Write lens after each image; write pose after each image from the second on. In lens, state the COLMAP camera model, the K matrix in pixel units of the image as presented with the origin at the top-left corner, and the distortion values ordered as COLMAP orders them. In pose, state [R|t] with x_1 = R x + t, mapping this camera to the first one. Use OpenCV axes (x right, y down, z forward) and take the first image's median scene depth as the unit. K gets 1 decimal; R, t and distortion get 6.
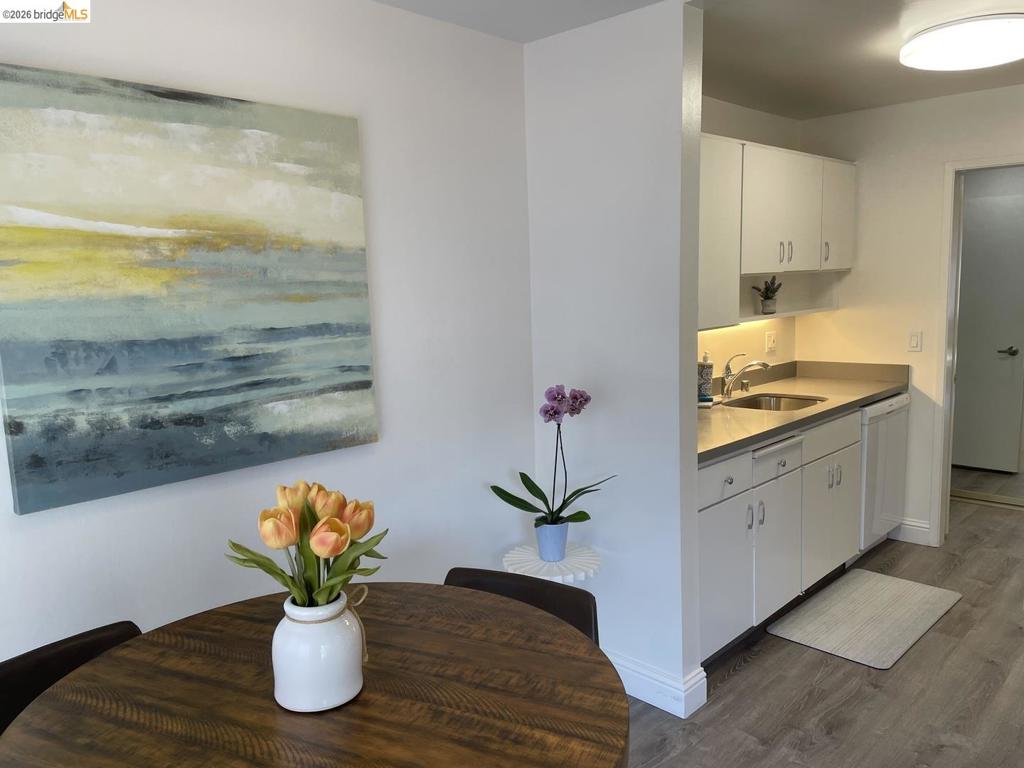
lens RADIAL K [[770.8, 0, 512.0], [0, 770.8, 384.0], [0, 0, 1]] dist [0.087474, -0.107198]
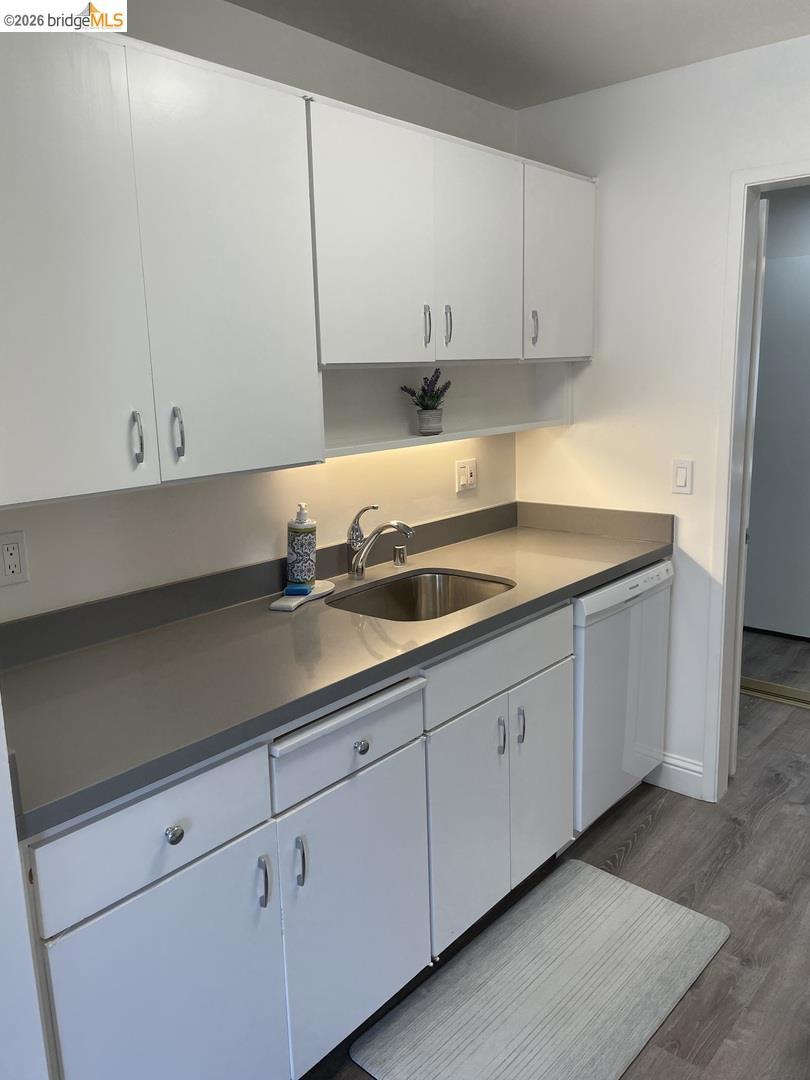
lens RADIAL K [[815.5, 0, 406.0], [0, 815.5, 531.0], [0, 0, 1]] dist [0.089396, -0.116075]
pose [[0.998707, -0.006759, 0.050390, 0.281143], [0.003803, 0.998279, 0.058528, -0.053908], [-0.050699, -0.058261, 0.997013, 0.387130]]
